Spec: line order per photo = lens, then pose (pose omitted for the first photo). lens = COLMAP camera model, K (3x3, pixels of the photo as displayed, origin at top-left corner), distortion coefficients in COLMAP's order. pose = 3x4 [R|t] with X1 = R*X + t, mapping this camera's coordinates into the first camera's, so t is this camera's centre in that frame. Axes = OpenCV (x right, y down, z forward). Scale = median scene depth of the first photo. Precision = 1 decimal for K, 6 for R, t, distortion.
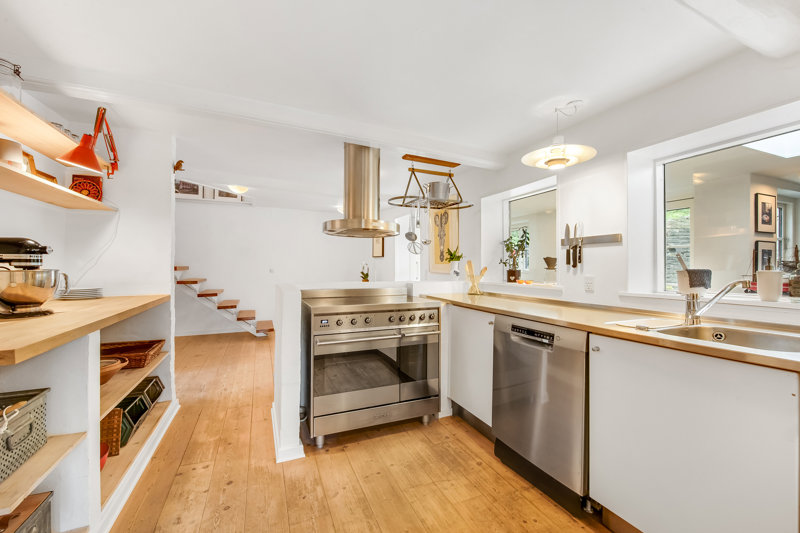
lens RADIAL K [[329.2, 0, 400.0], [0, 329.2, 266.5], [0, 0, 1]] dist [-0.000722, -0.000146]
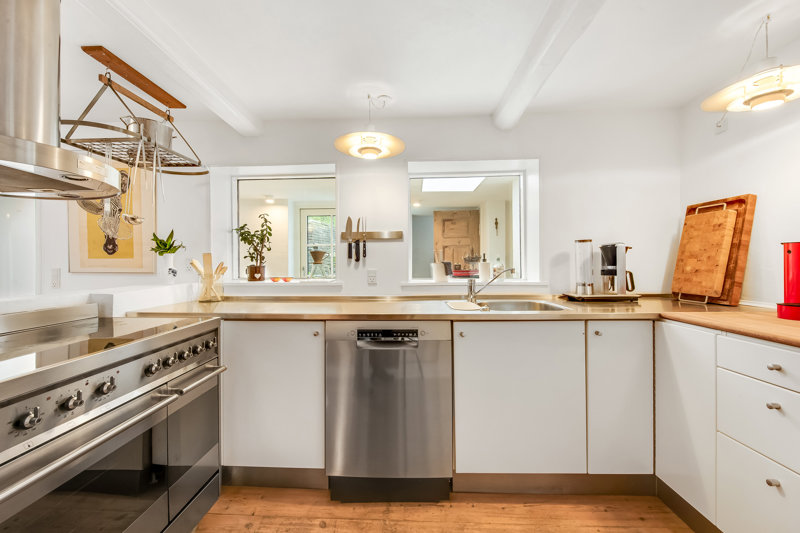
lens RADIAL K [[325.7, 0, 398.9], [0, 325.7, 260.9], [0, 0, 1]] dist [-0.000762, -0.000298]
pose [[0.437585, -0.004913, 0.899164, -0.296863], [0.007395, 0.999971, 0.001865, 0.000036], [-0.899147, 0.005833, 0.437608, 0.447459]]
